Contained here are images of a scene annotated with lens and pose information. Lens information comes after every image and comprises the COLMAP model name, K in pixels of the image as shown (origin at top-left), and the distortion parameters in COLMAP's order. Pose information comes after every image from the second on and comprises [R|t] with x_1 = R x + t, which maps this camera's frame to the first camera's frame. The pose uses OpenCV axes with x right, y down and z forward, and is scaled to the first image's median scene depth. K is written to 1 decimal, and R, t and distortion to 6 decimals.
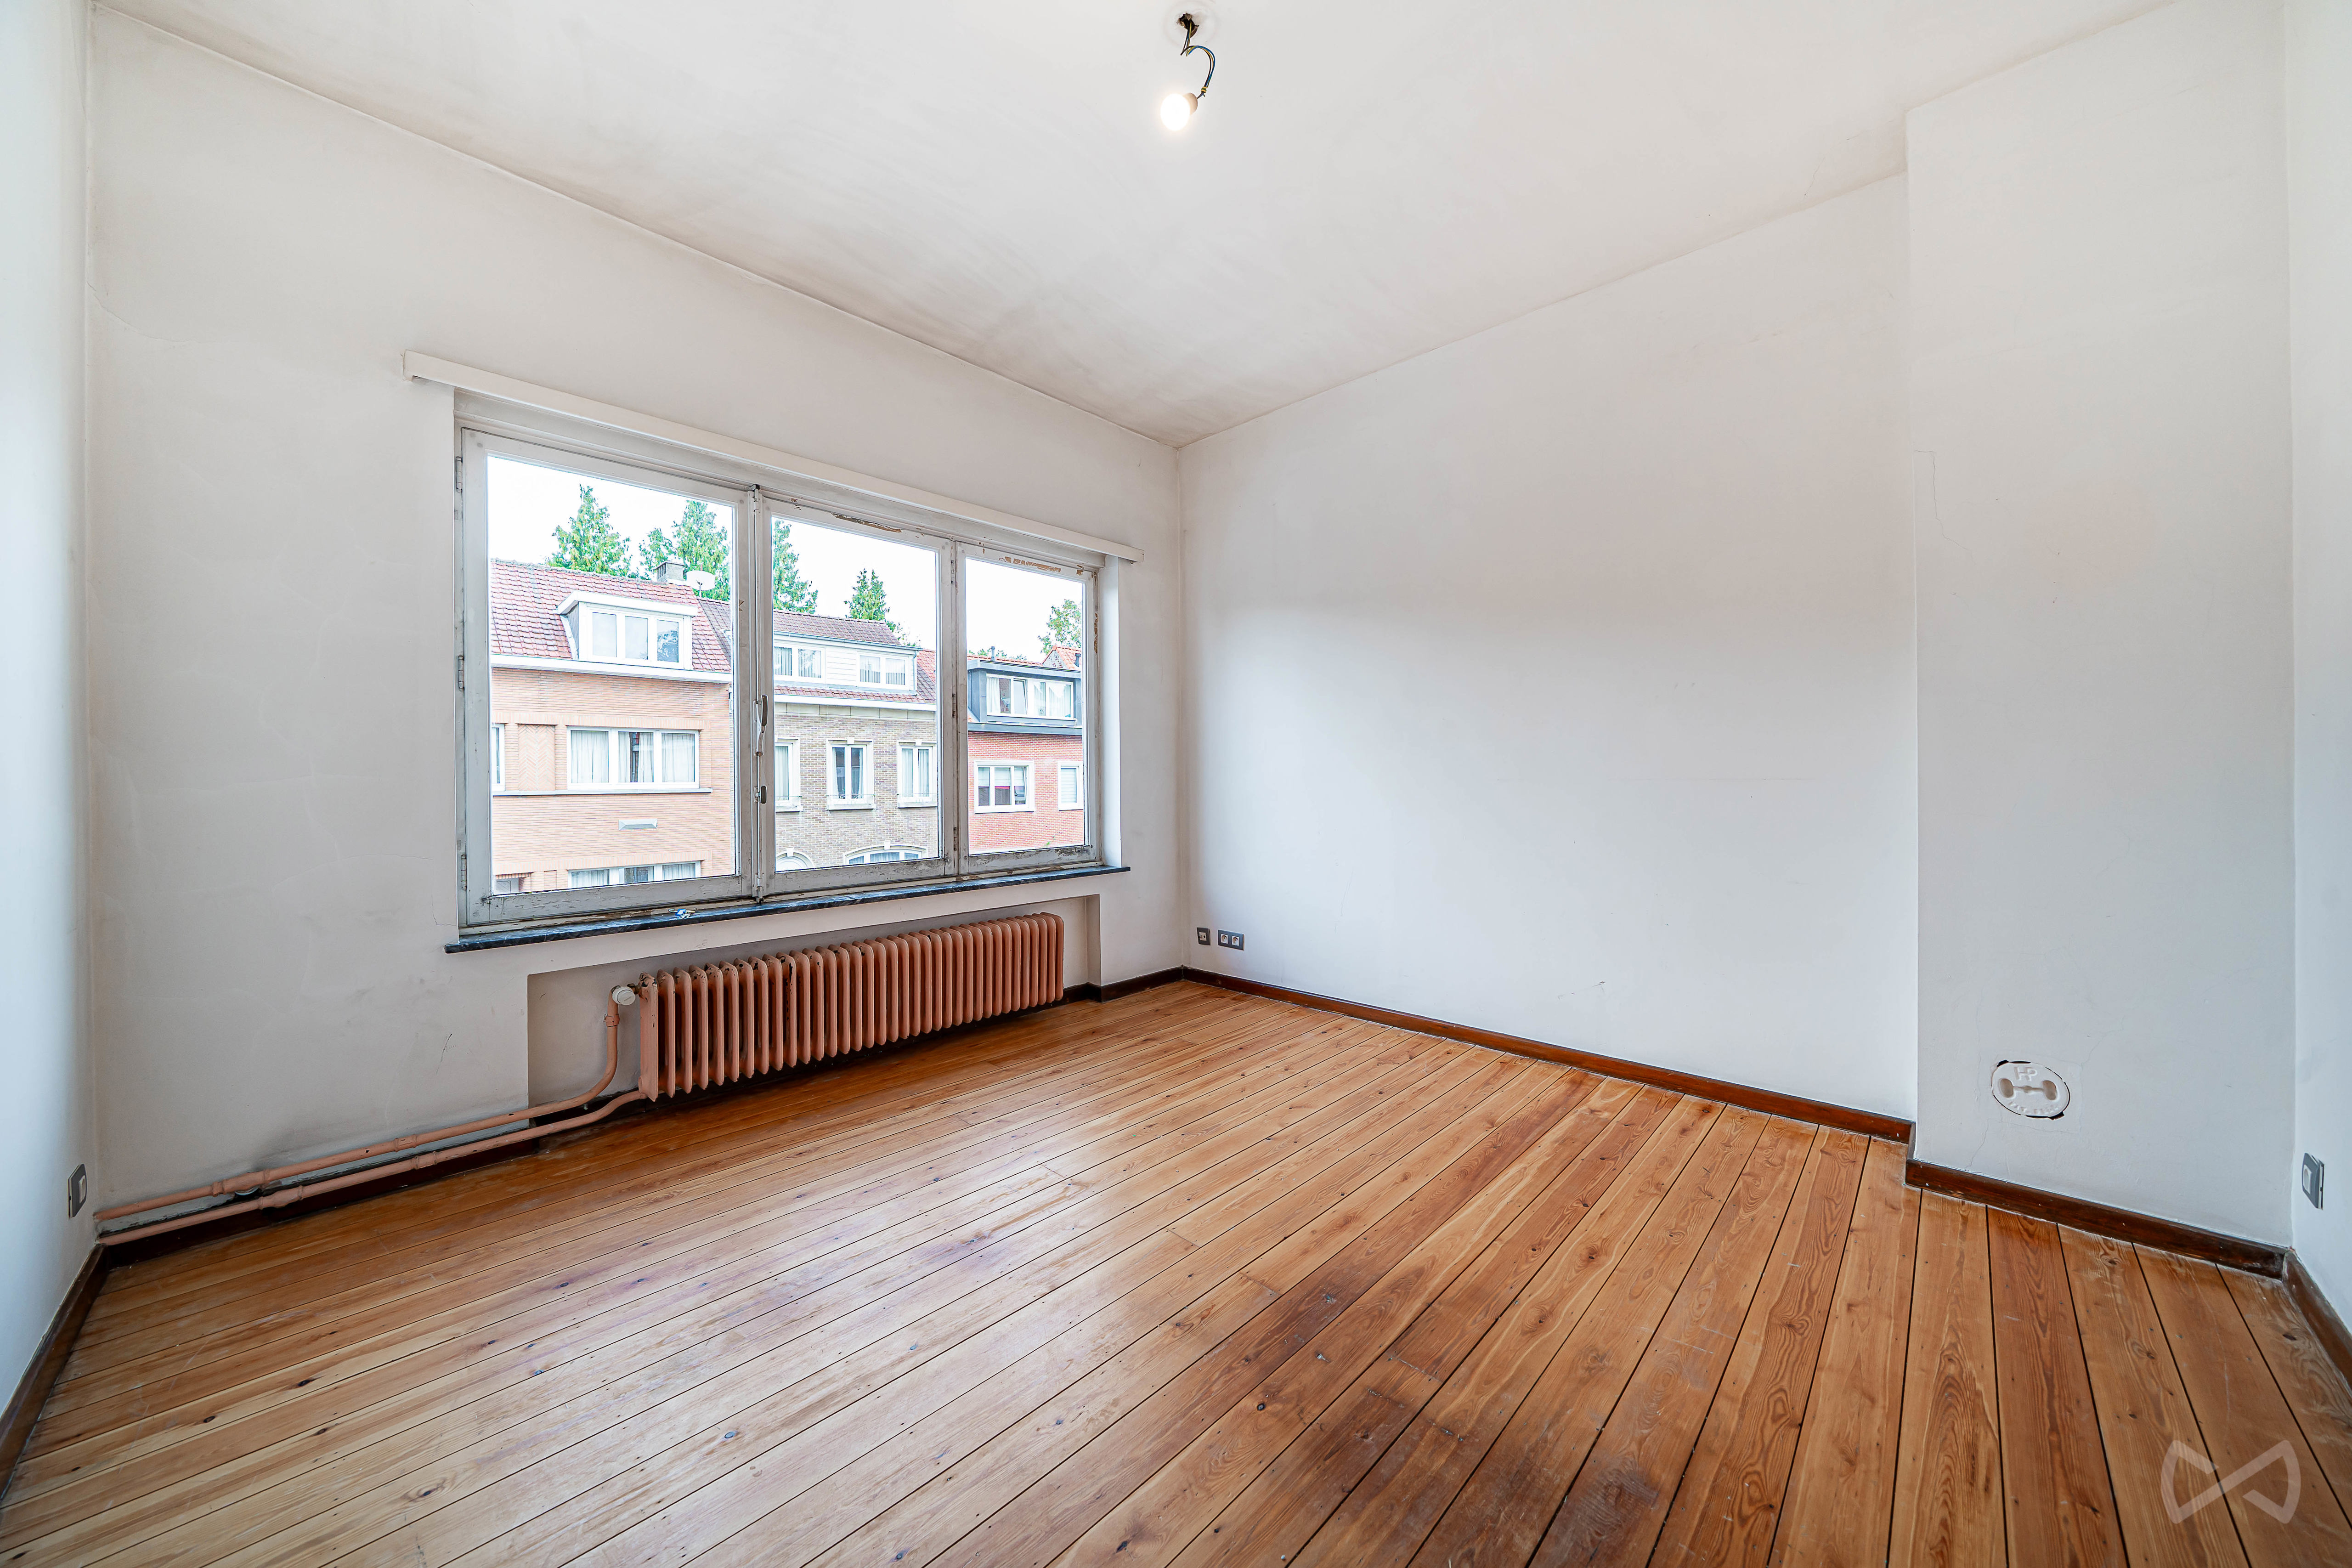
lens RADIAL K [[811.8, 0, 1172.4], [0, 811.8, 779.6], [0, 0, 1]] dist [-0.007585, -0.000070]
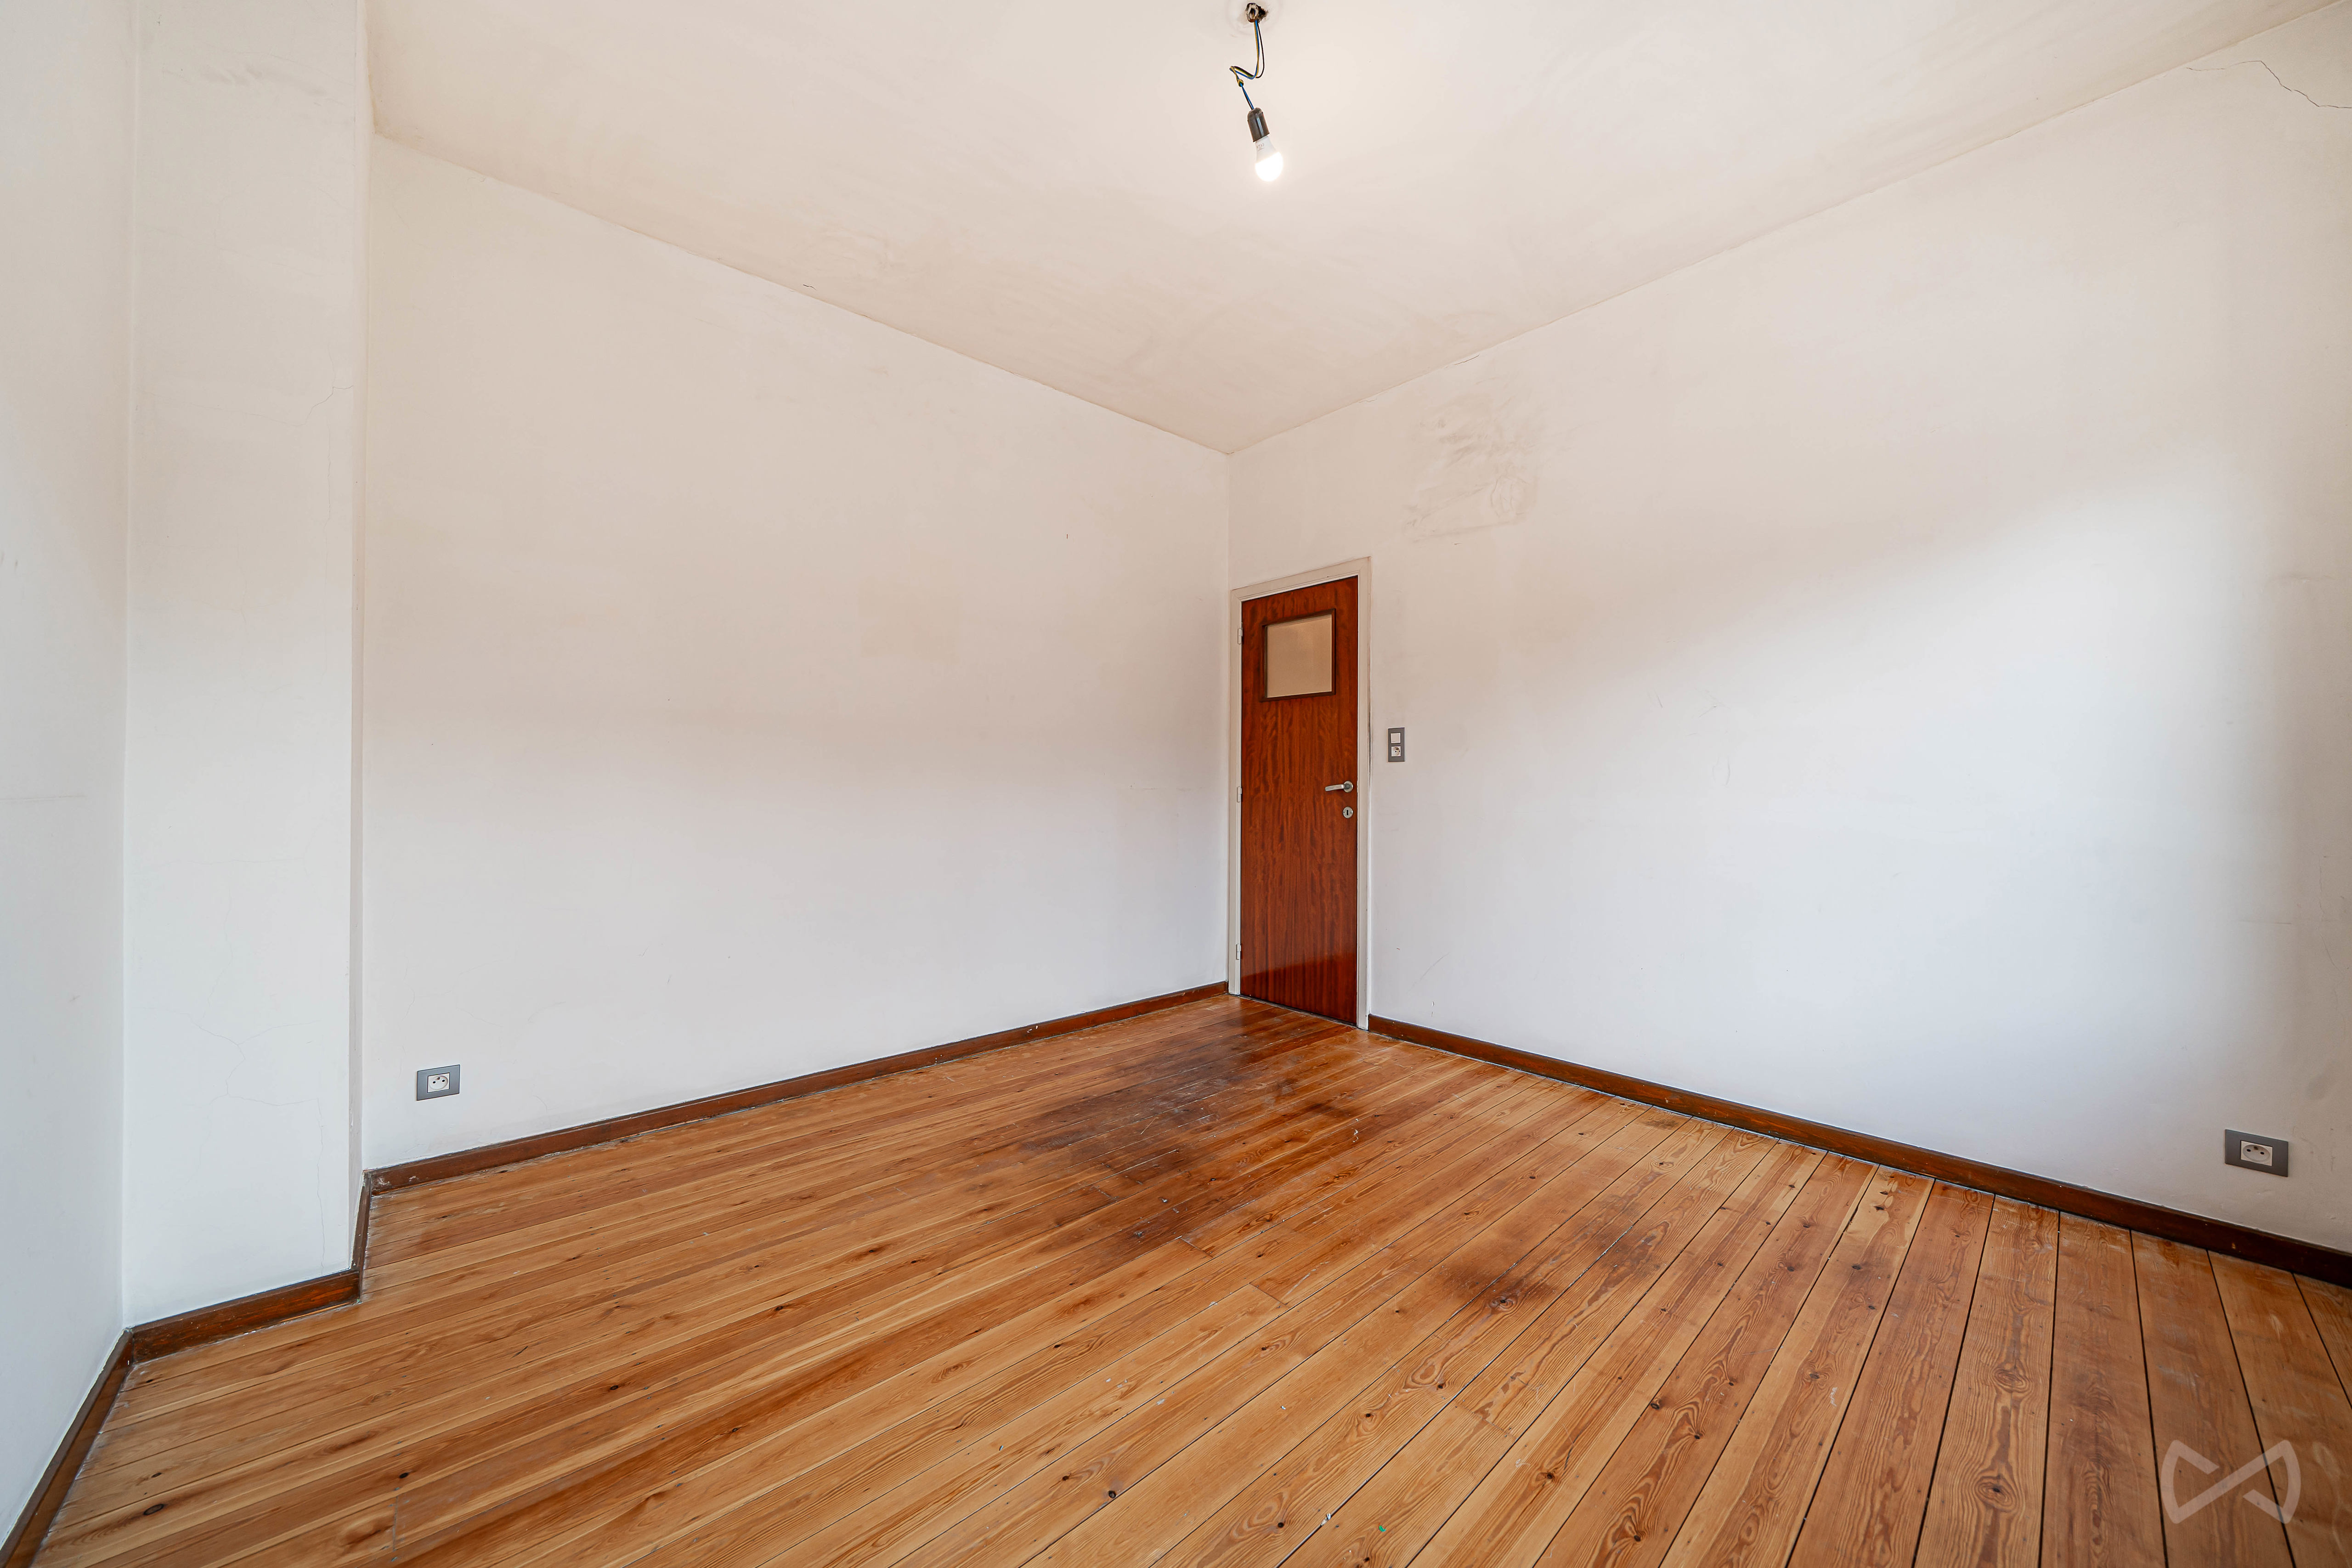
lens RADIAL K [[811.8, 0, 1178.8], [0, 811.8, 785.2], [0, 0, 1]] dist [-0.007585, -0.000070]
pose [[-0.997417, 0.006005, 0.071578, 0.044035], [0.006015, 0.999982, -0.000074, -0.007158], [-0.071577, 0.000356, -0.997435, 1.918819]]
